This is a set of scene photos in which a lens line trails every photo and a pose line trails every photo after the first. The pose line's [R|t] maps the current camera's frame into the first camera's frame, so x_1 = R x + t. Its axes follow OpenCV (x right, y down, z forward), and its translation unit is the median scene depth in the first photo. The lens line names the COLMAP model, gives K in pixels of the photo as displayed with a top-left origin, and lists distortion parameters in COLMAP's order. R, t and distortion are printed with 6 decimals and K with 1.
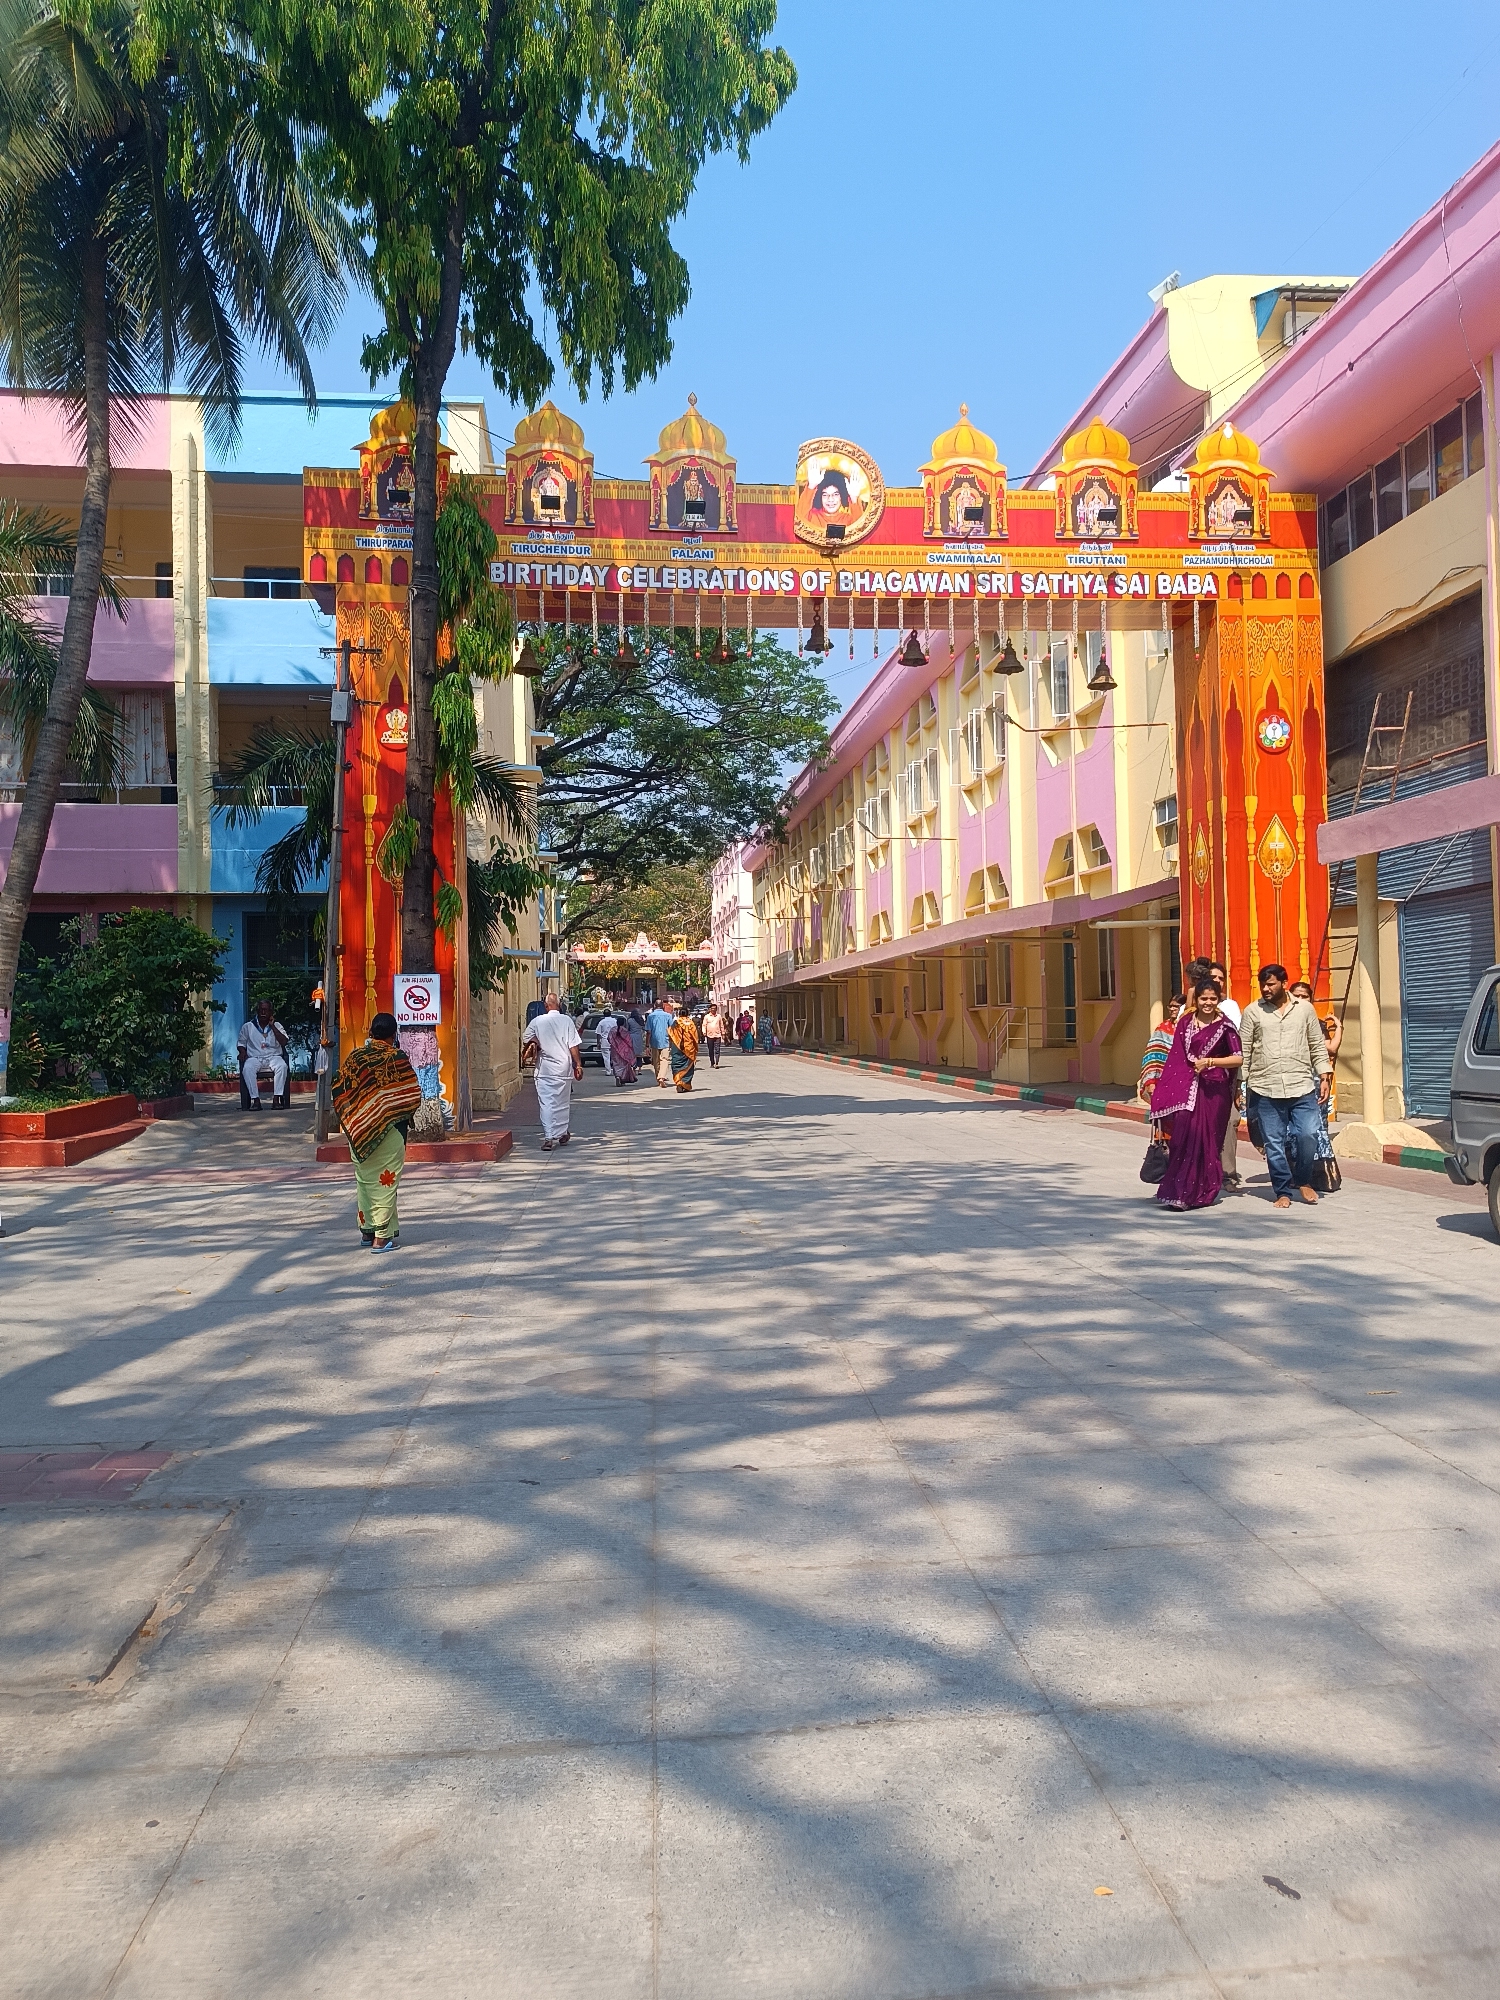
lens RADIAL K [[1486.9, 0, 750.0], [0, 1486.9, 1000.0], [0, 0, 1]] dist [-0.010767, -0.002891]
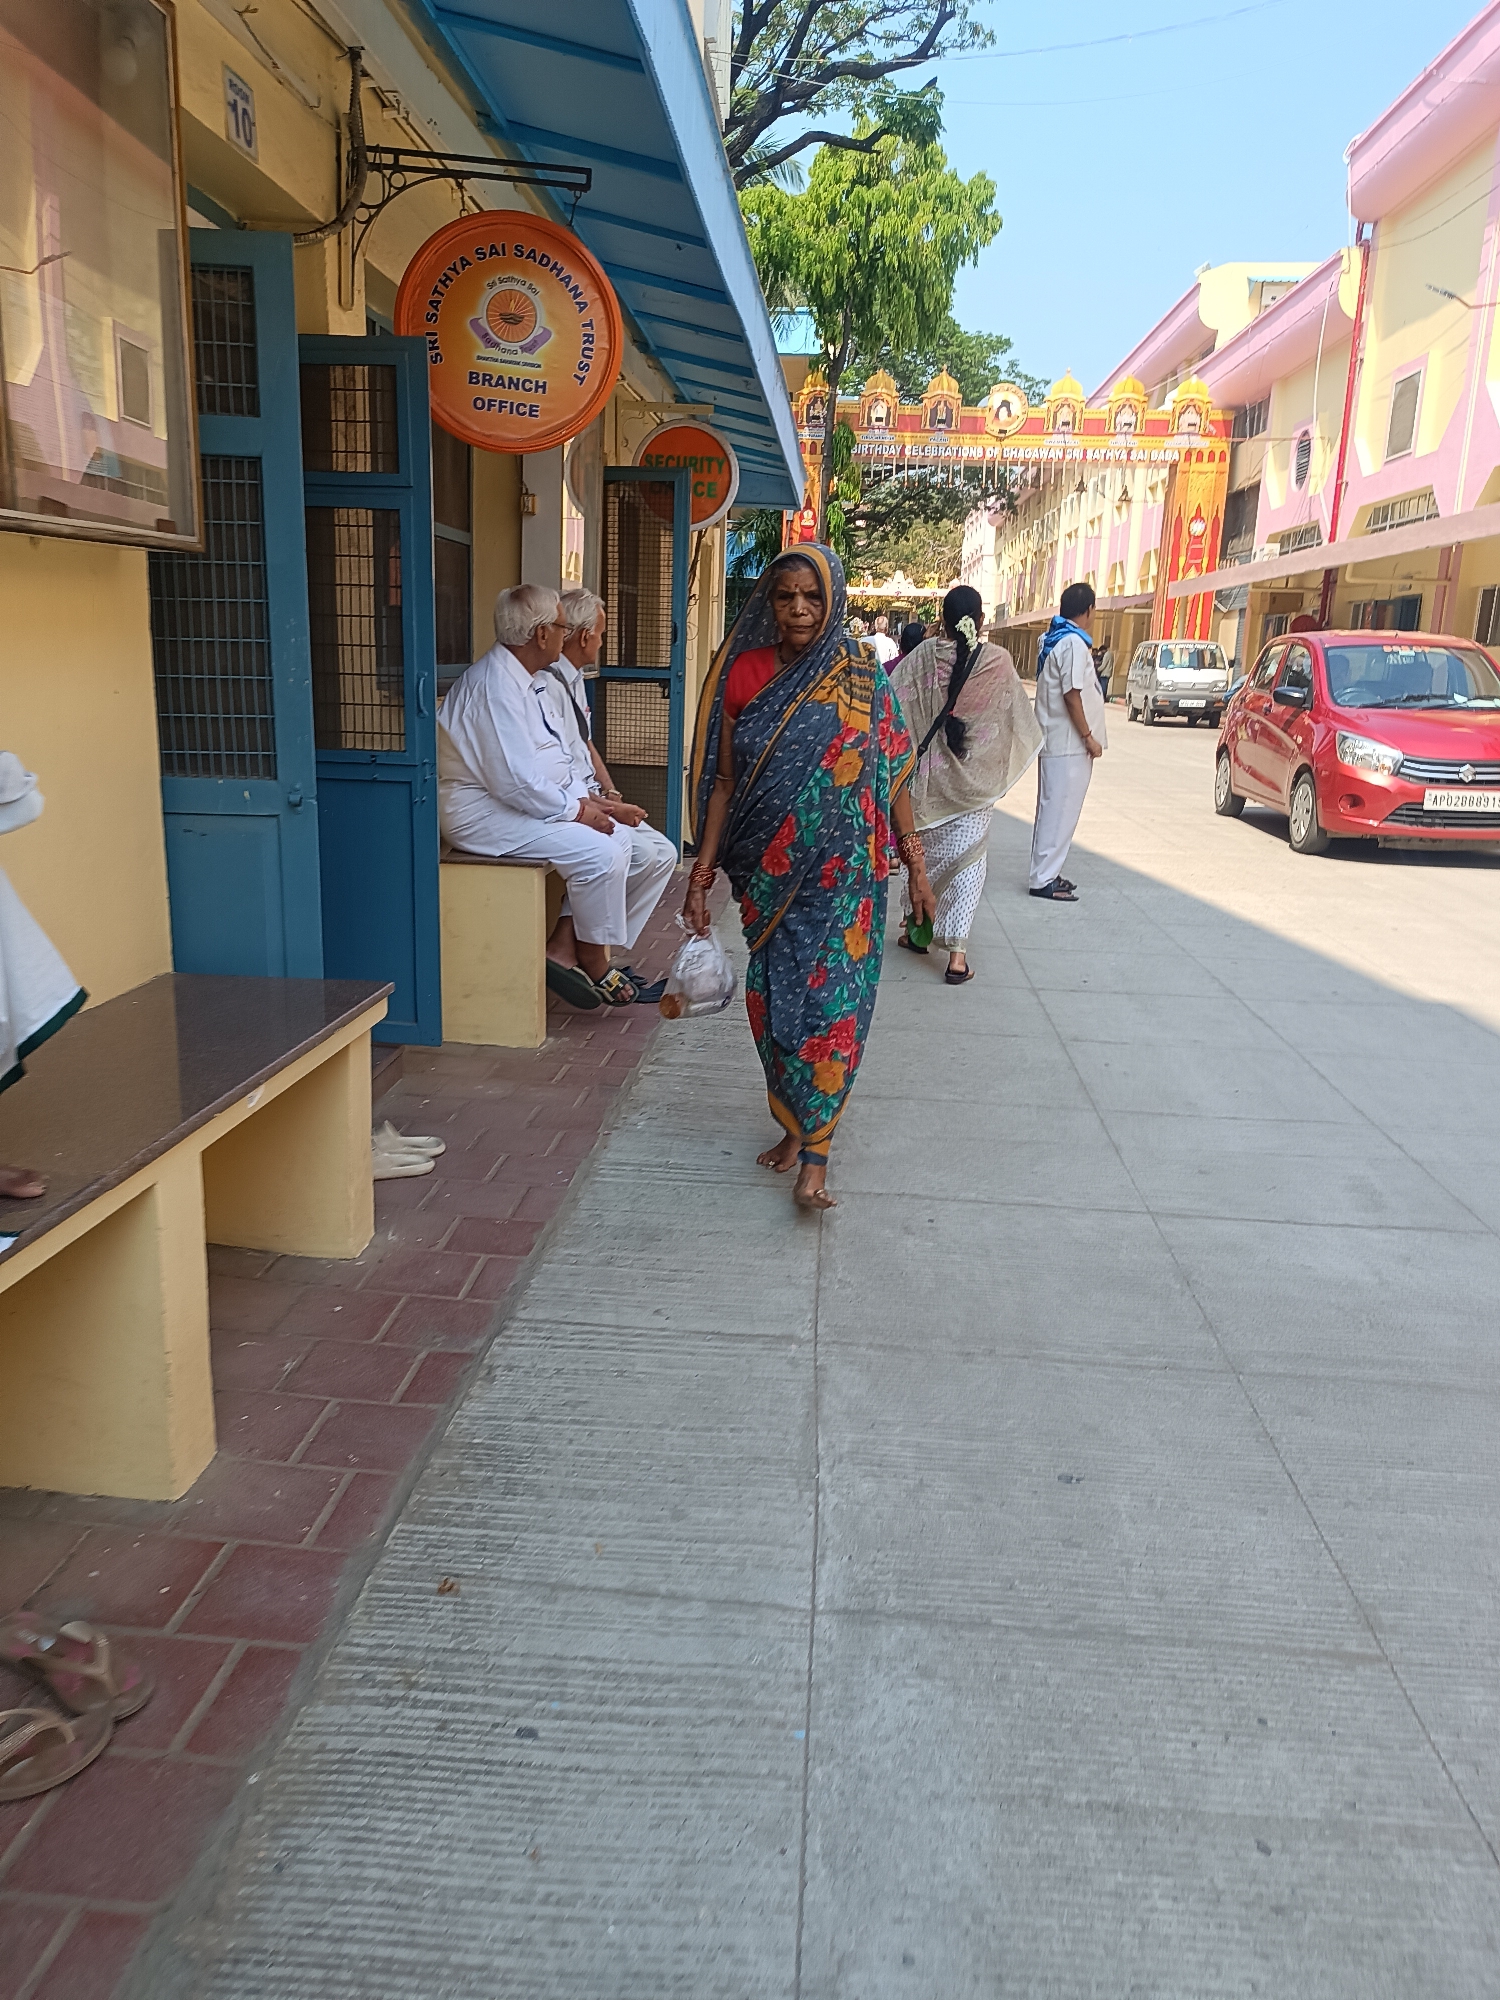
lens RADIAL K [[1428.5, 0, 717.4], [0, 1428.5, 1005.5], [0, 0, 1]] dist [0.001414, 0.000441]
pose [[0.980876, 0.091868, -0.171590, 0.081701], [-0.044791, 0.964479, 0.260333, -0.015307], [0.189412, -0.247668, 0.950149, -1.330981]]
